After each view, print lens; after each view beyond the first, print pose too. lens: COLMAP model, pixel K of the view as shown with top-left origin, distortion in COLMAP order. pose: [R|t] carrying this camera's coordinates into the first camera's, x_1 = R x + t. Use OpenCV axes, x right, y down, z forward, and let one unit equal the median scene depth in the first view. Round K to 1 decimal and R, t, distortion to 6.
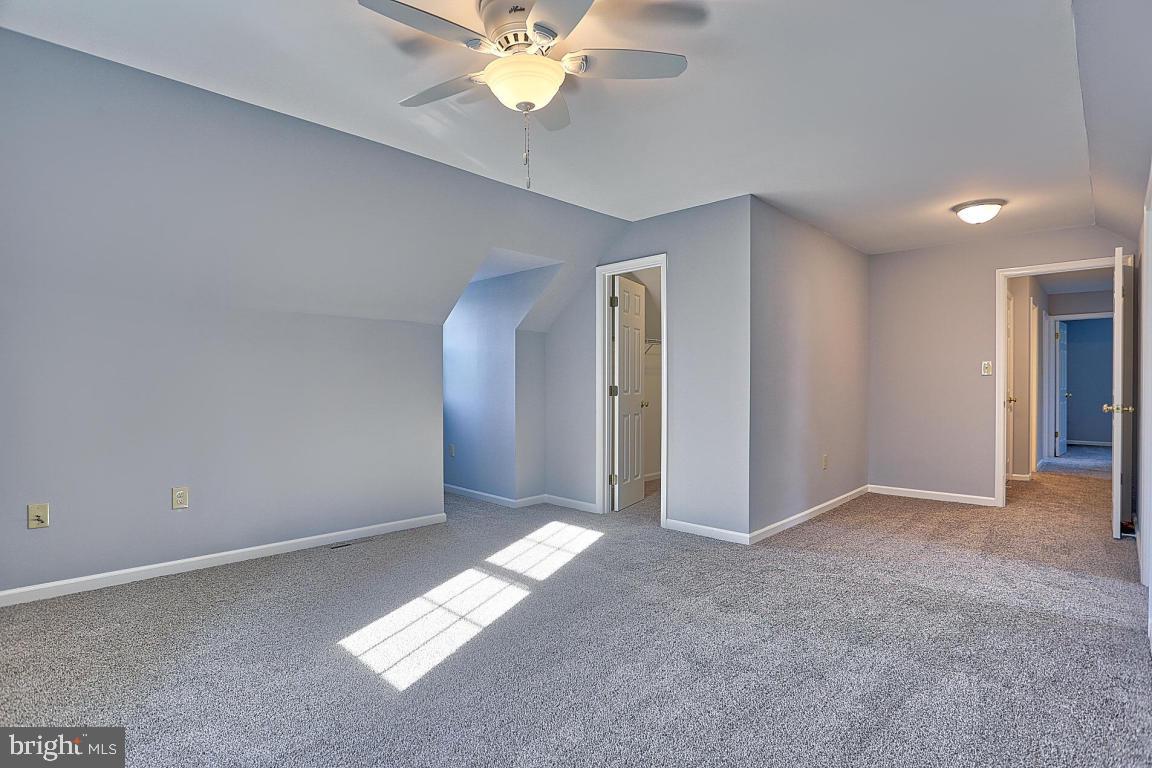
lens RADIAL K [[575.5, 0, 567.1], [0, 575.5, 386.6], [0, 0, 1]] dist [-0.026297, 0.006962]
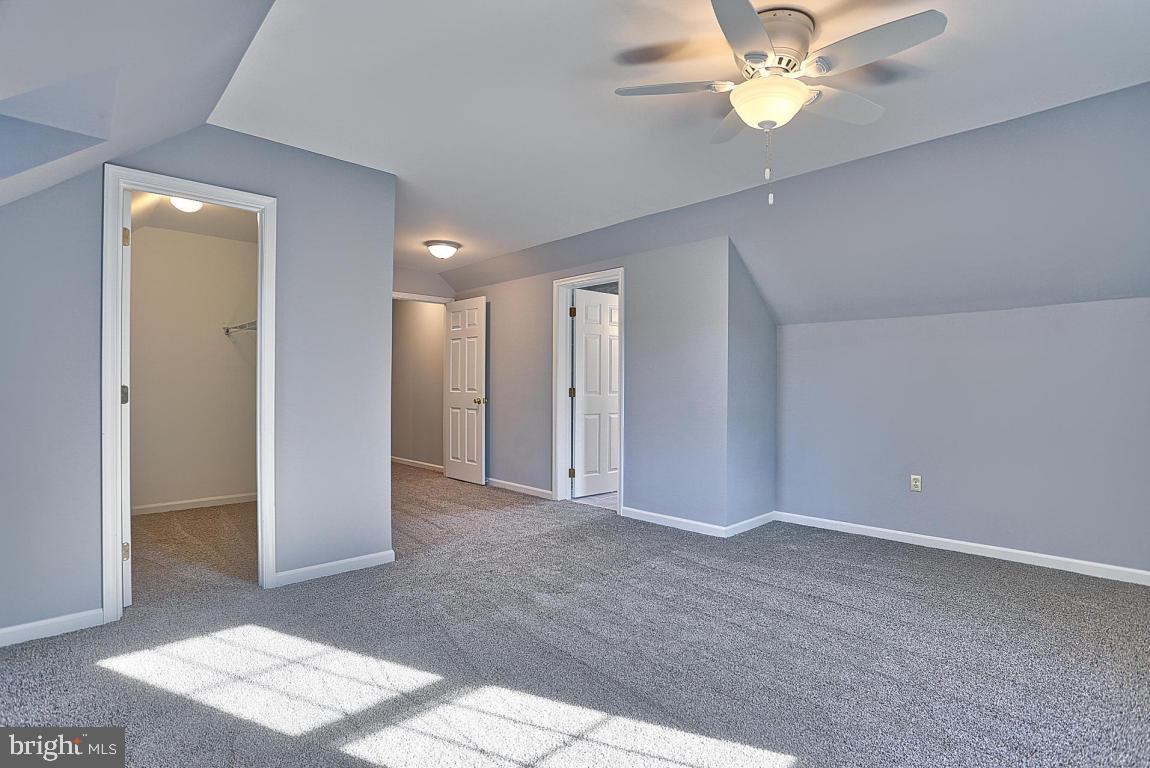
lens RADIAL K [[574.5, 0, 596.1], [0, 574.5, 385.5], [0, 0, 1]] dist [-0.026297, 0.006962]
pose [[0.012681, -0.002902, 0.999915, -0.566590], [0.000087, 0.999996, 0.002902, -0.004861], [-0.999920, 0.000051, 0.012682, 0.646861]]
